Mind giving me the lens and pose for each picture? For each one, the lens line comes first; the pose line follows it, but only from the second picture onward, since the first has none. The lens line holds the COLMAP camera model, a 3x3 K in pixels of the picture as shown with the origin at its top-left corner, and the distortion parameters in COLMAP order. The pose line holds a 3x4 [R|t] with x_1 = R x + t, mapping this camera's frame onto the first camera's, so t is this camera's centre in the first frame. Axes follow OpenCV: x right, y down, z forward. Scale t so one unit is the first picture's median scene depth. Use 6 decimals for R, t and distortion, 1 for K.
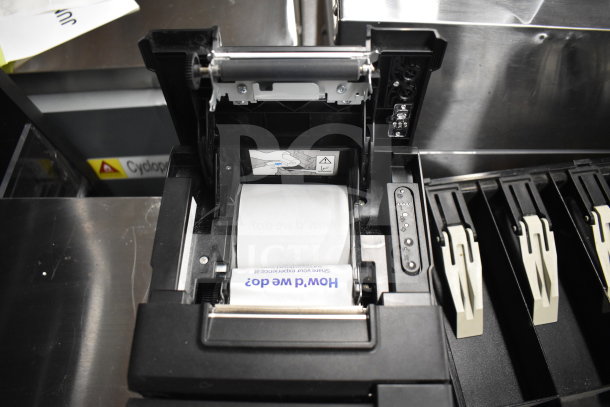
lens RADIAL K [[460.1, 0, 300.5], [0, 460.1, 205.1], [0, 0, 1]] dist [-0.101861, 0.015528]
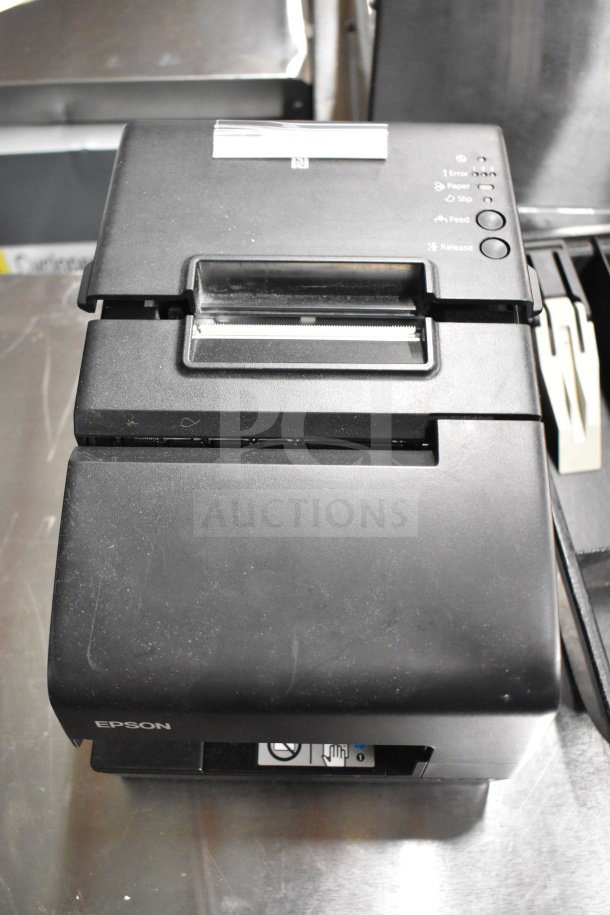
lens RADIAL K [[821.7, 0, 296.5], [0, 821.7, 427.4], [0, 0, 1]] dist [-0.068882, -0.019751]
pose [[0.999946, 0.009977, 0.003030, -0.027068], [-0.010015, 0.999871, 0.012579, 0.213719], [-0.002904, -0.012608, 0.999916, -0.143449]]
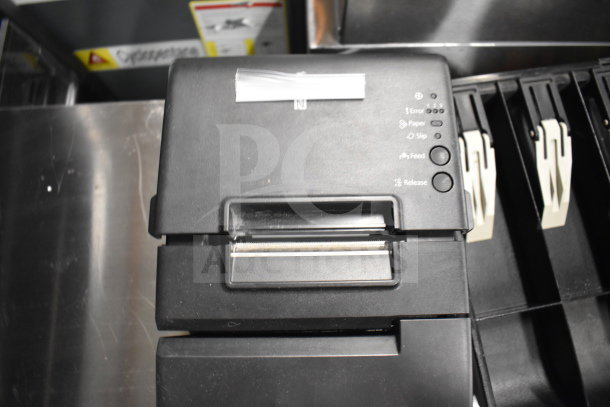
lens RADIAL K [[460.1, 0, 306.1], [0, 460.1, 202.4], [0, 0, 1]] dist [-0.101861, 0.015528]
pose [[0.999534, -0.026787, 0.014661, -0.028745], [0.021654, 0.960273, 0.278220, -0.084114], [-0.021531, -0.277773, 0.960405, 0.041671]]
